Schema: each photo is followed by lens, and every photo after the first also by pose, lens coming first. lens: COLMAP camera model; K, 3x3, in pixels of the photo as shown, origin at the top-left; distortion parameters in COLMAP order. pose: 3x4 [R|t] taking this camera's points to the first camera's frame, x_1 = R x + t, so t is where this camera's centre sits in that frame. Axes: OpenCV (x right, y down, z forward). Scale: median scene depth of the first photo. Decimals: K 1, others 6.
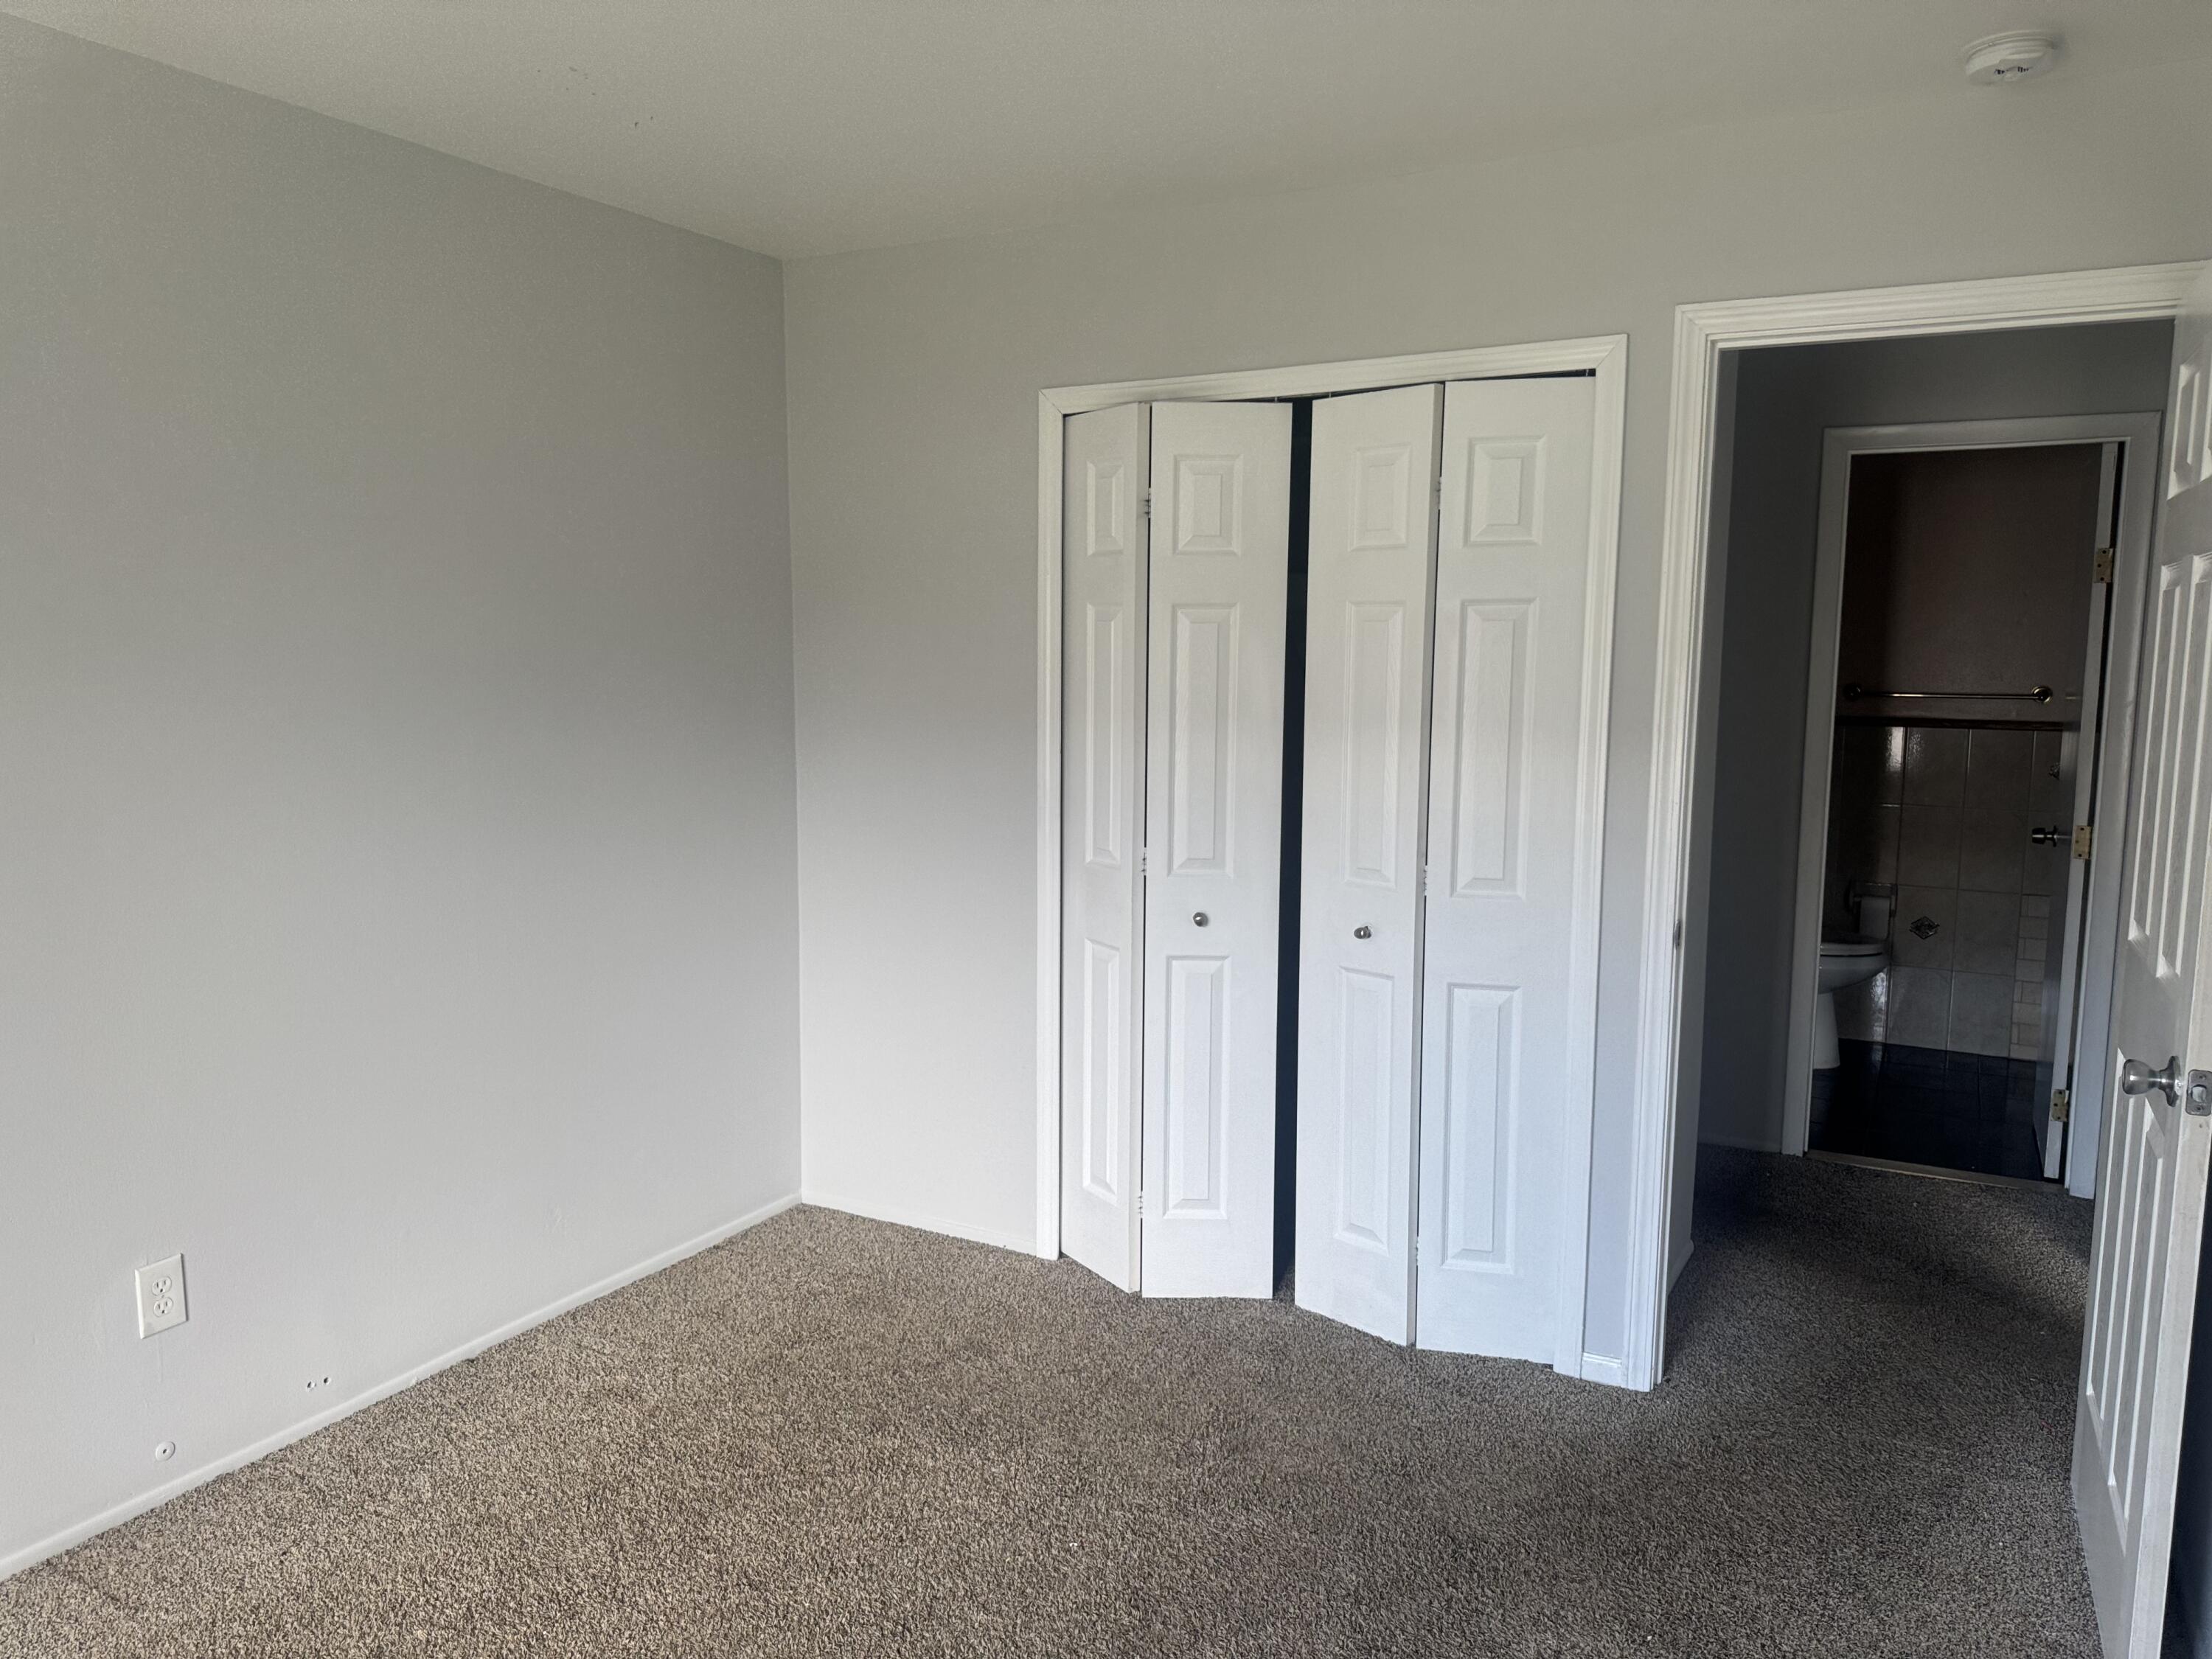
lens RADIAL K [[1566.7, 0, 1097.1], [0, 1566.7, 836.2], [0, 0, 1]] dist [-0.006048, -0.006819]
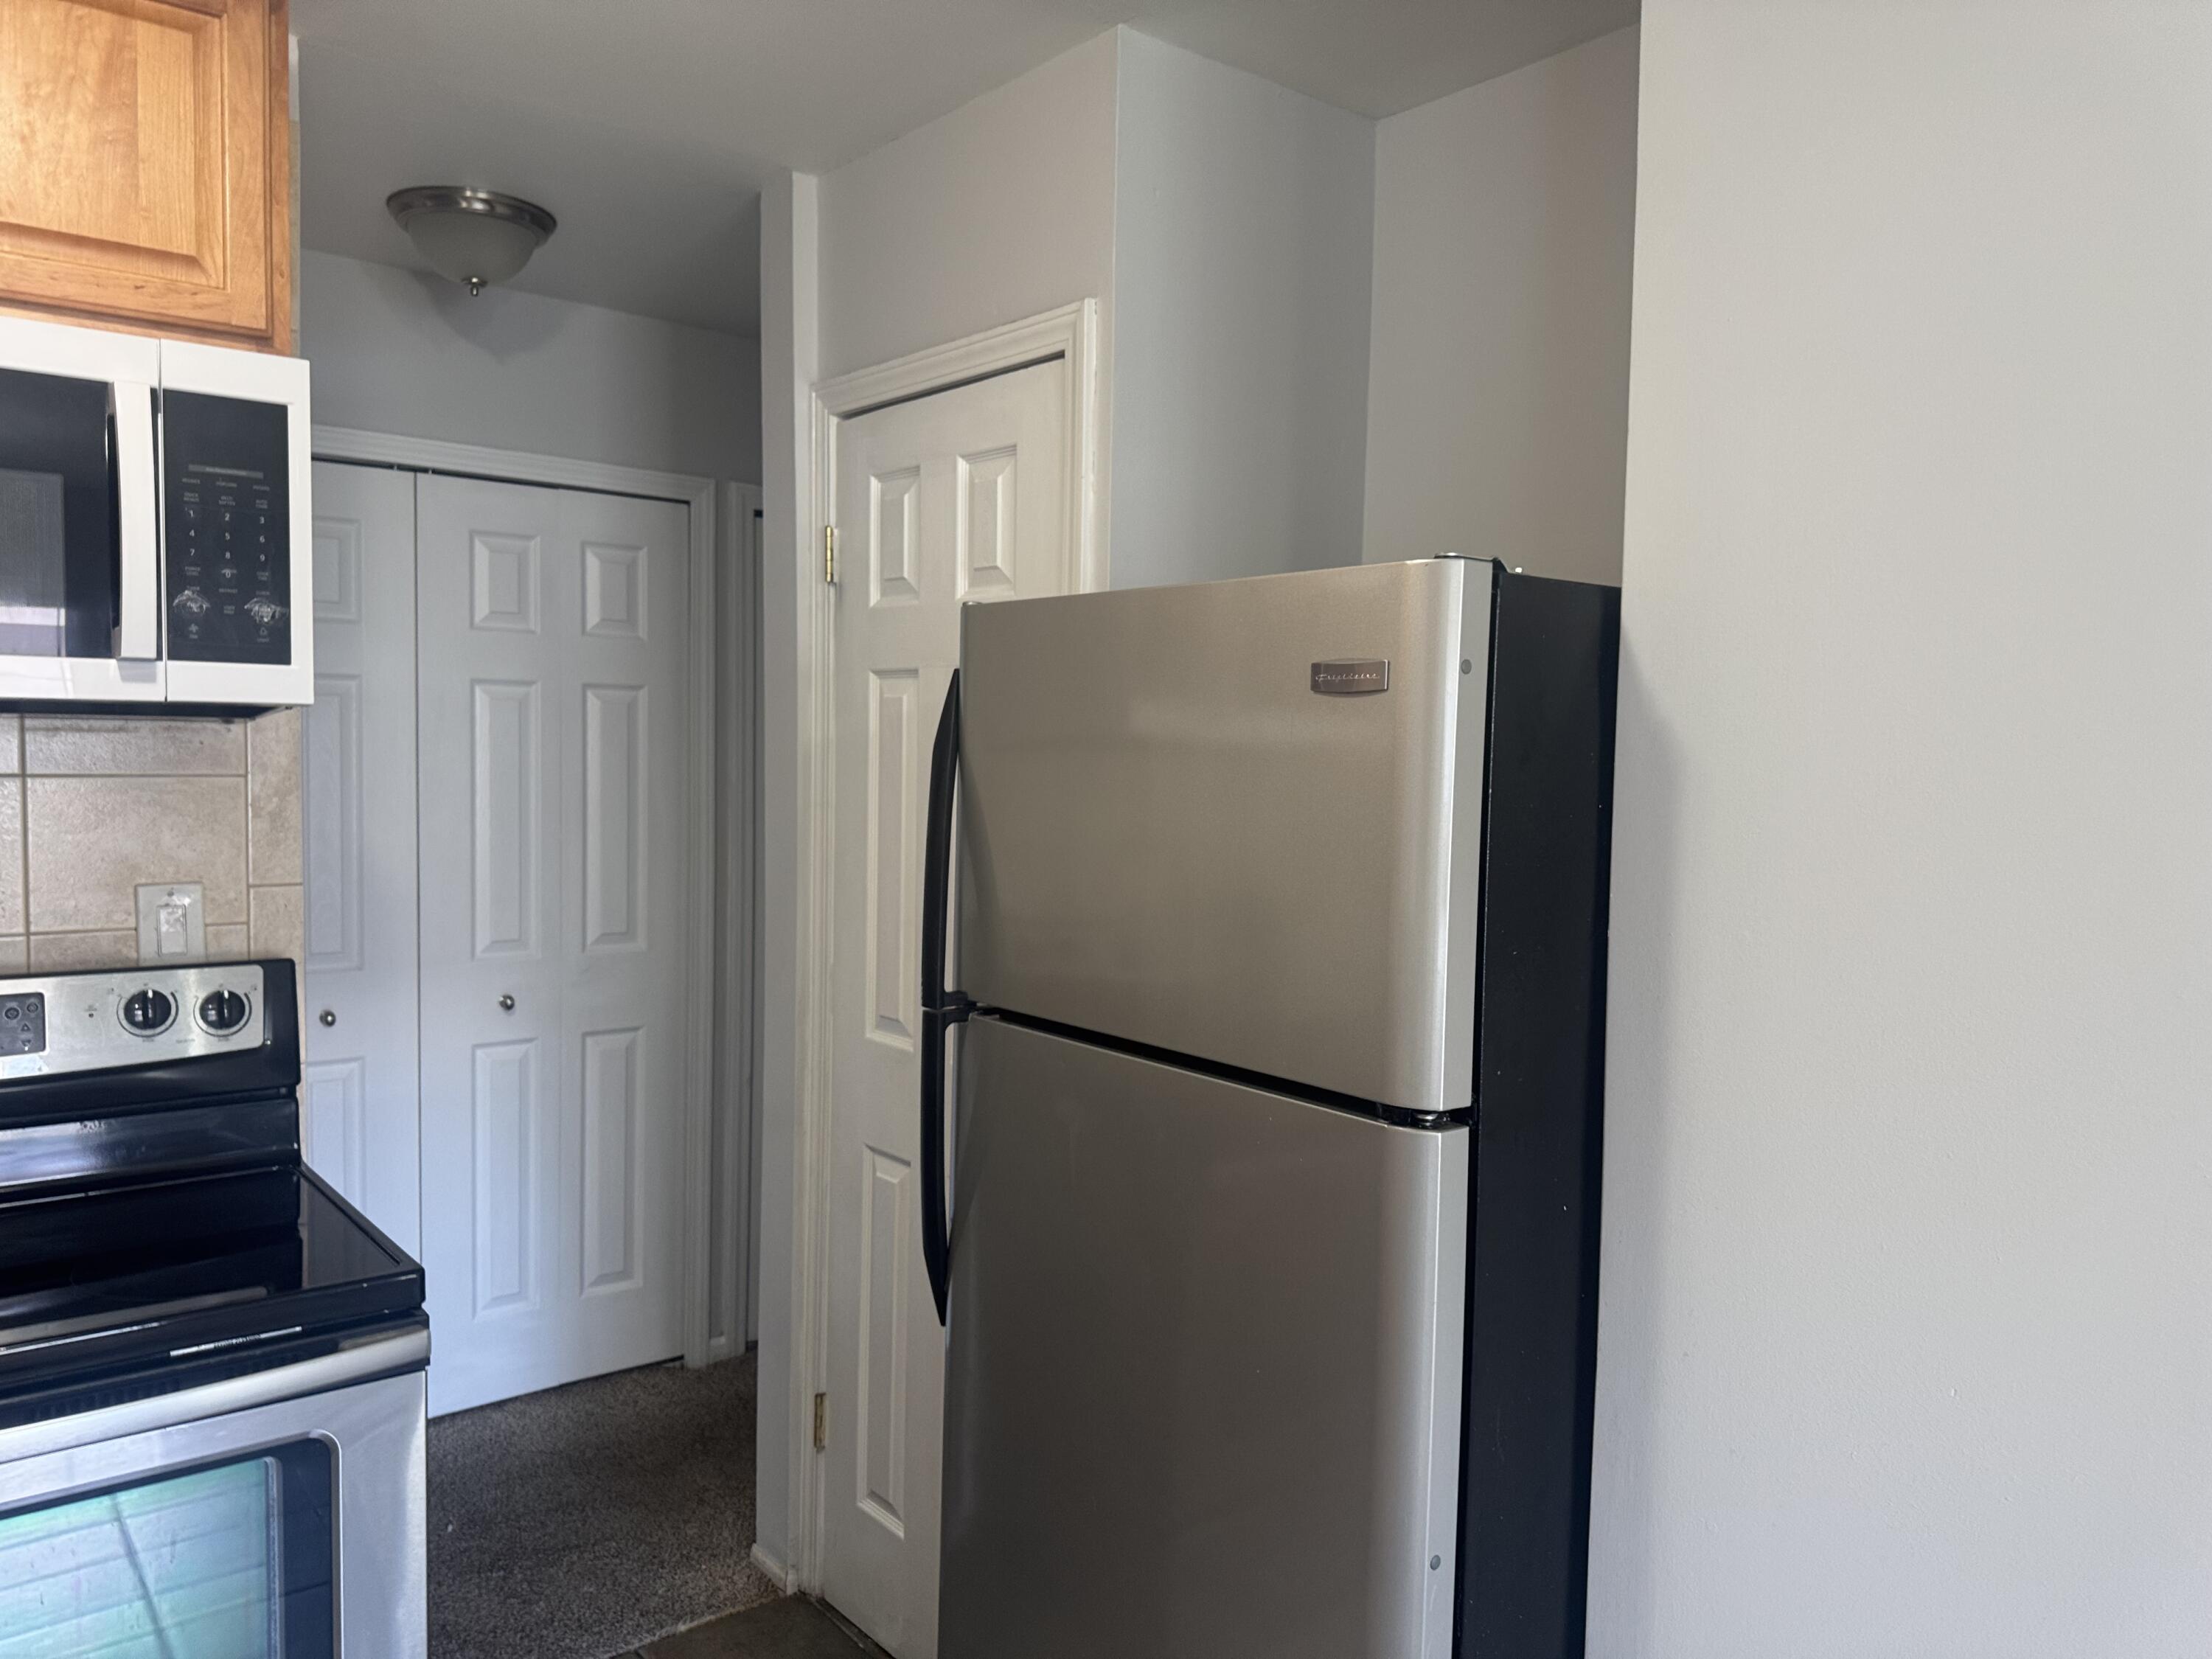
lens RADIAL K [[1566.7, 0, 1101.6], [0, 1566.7, 840.2], [0, 0, 1]] dist [-0.006048, -0.006819]
pose [[0.337973, -0.047867, 0.939938, -0.690782], [0.082957, 0.996334, 0.020910, -0.035419], [-0.937493, 0.070908, 0.340704, 0.295123]]
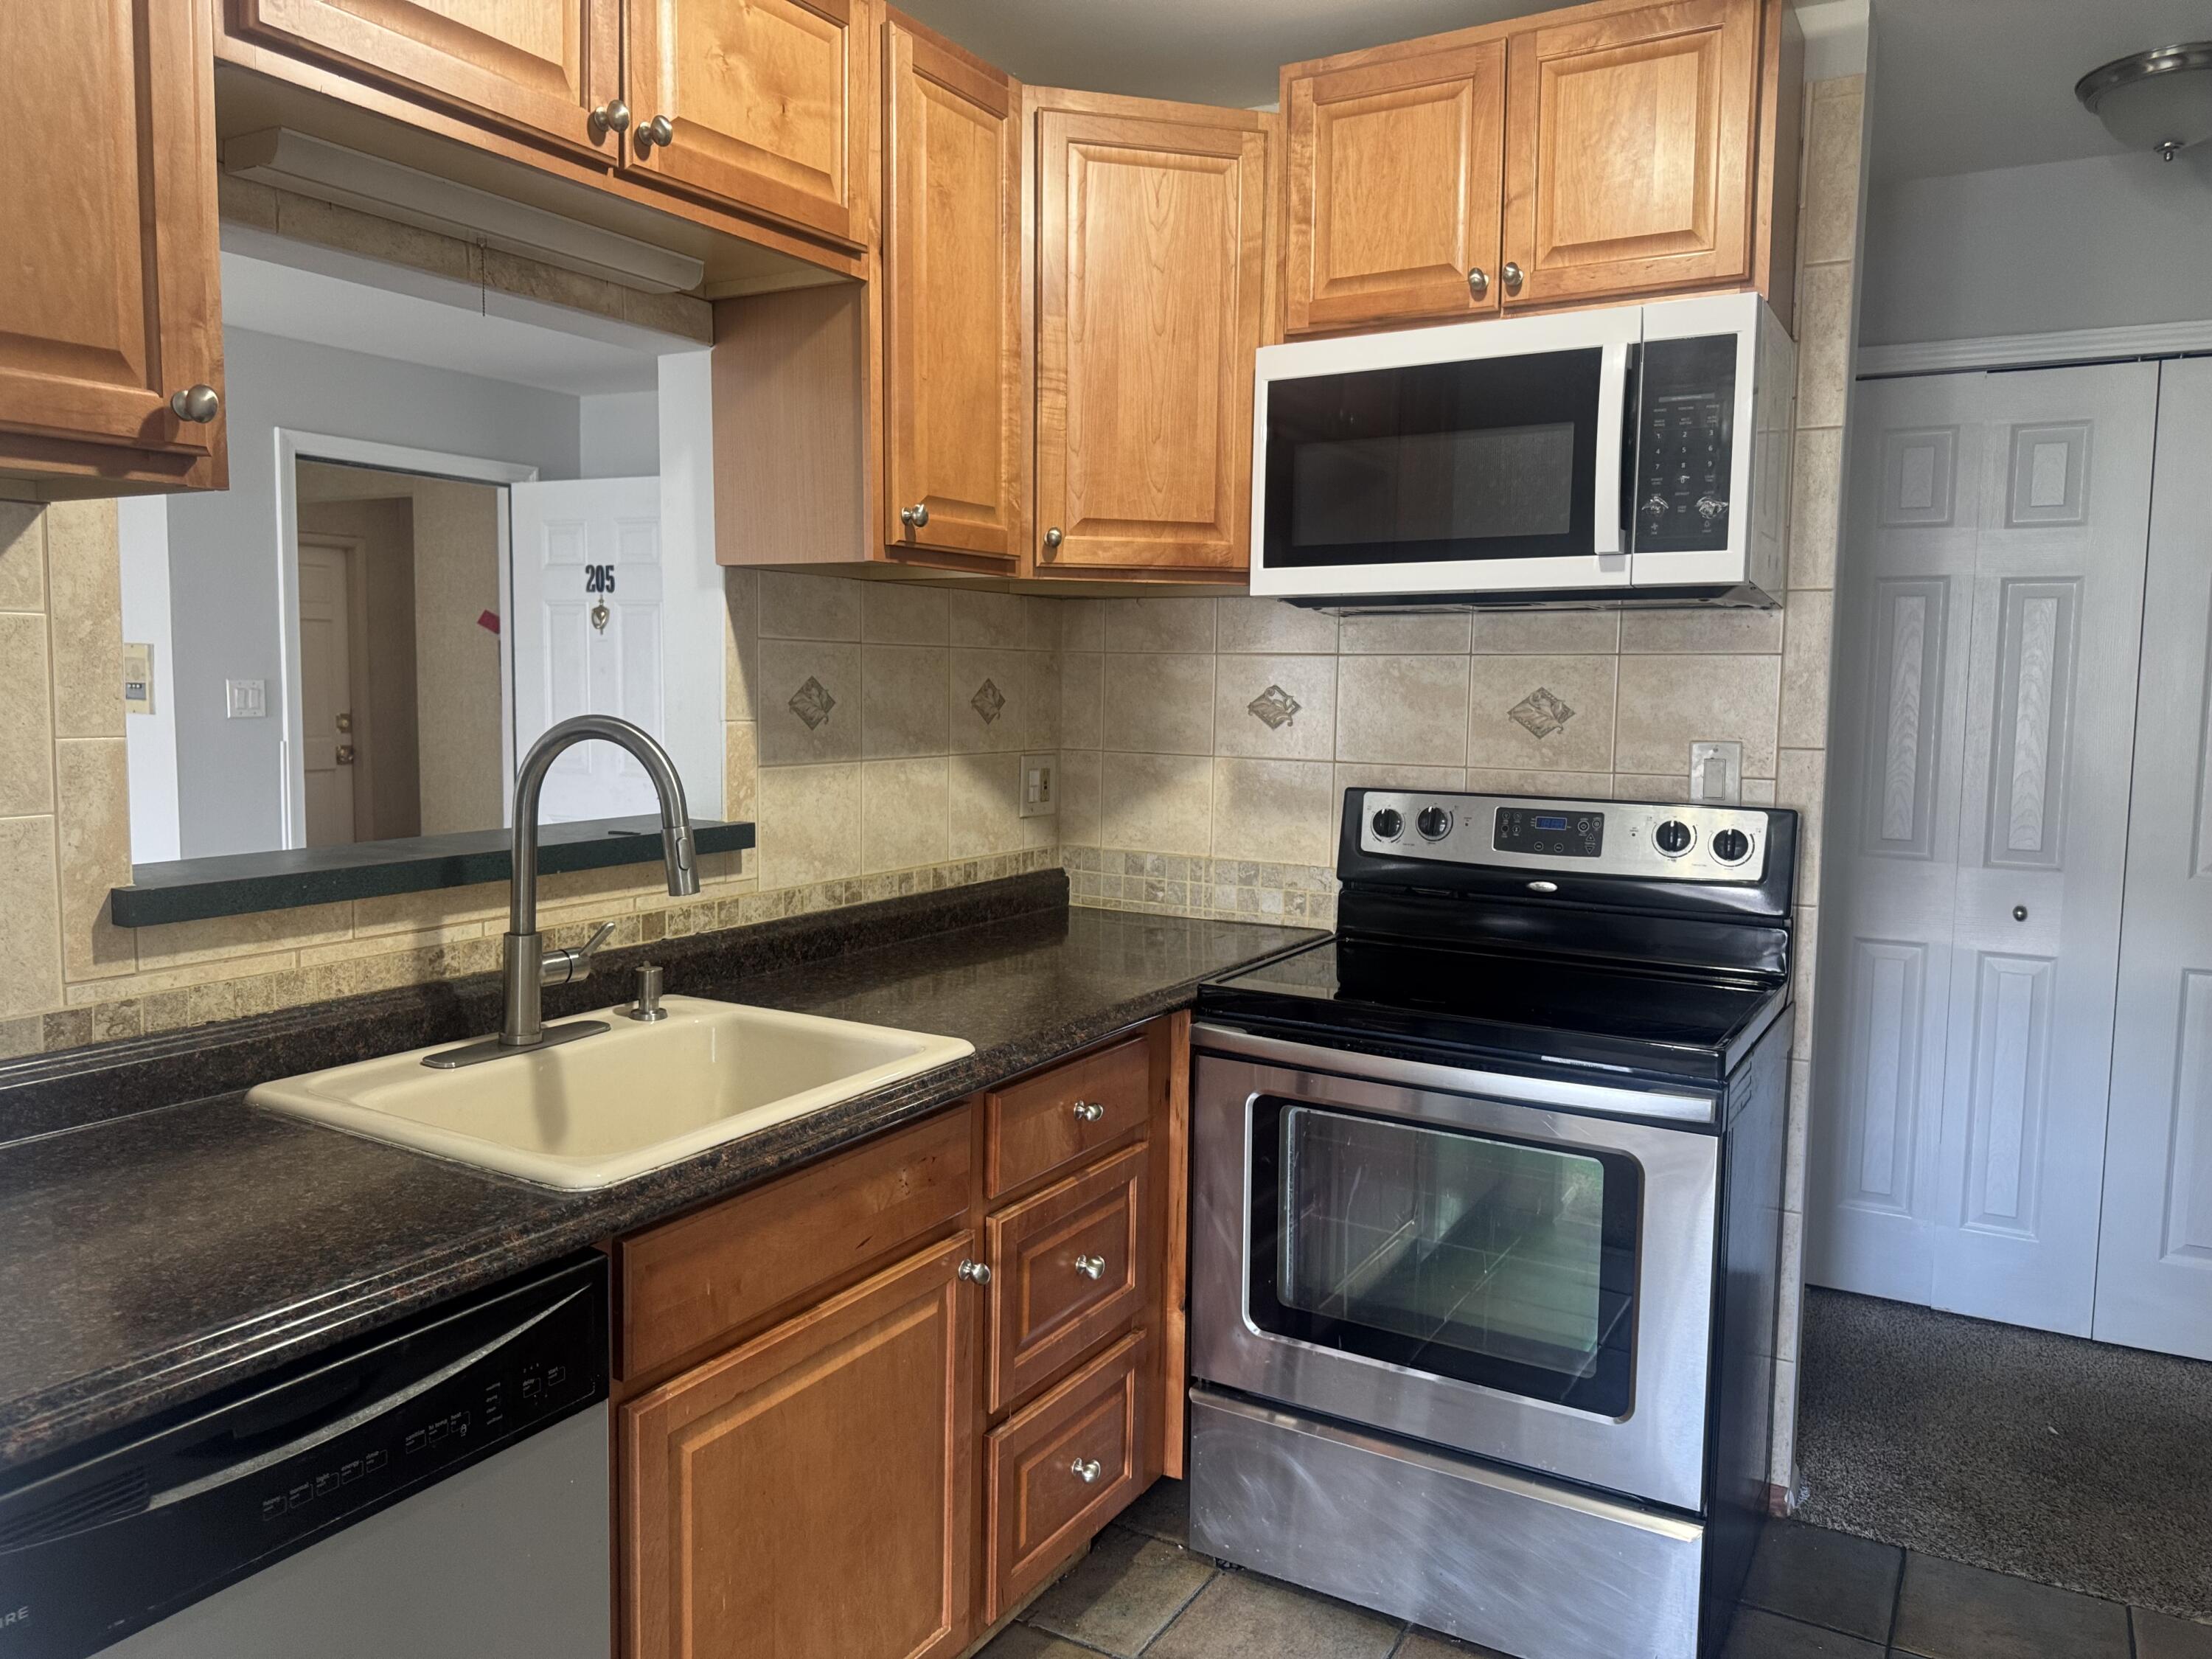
lens RADIAL K [[1566.7, 0, 1105.9], [0, 1566.7, 827.1], [0, 0, 1]] dist [-0.006048, -0.006819]
pose [[0.999928, 0.012010, -0.000068, -0.527703], [-0.012010, 0.999838, -0.013422, 0.022198], [-0.000094, 0.013422, 0.999910, 0.076800]]
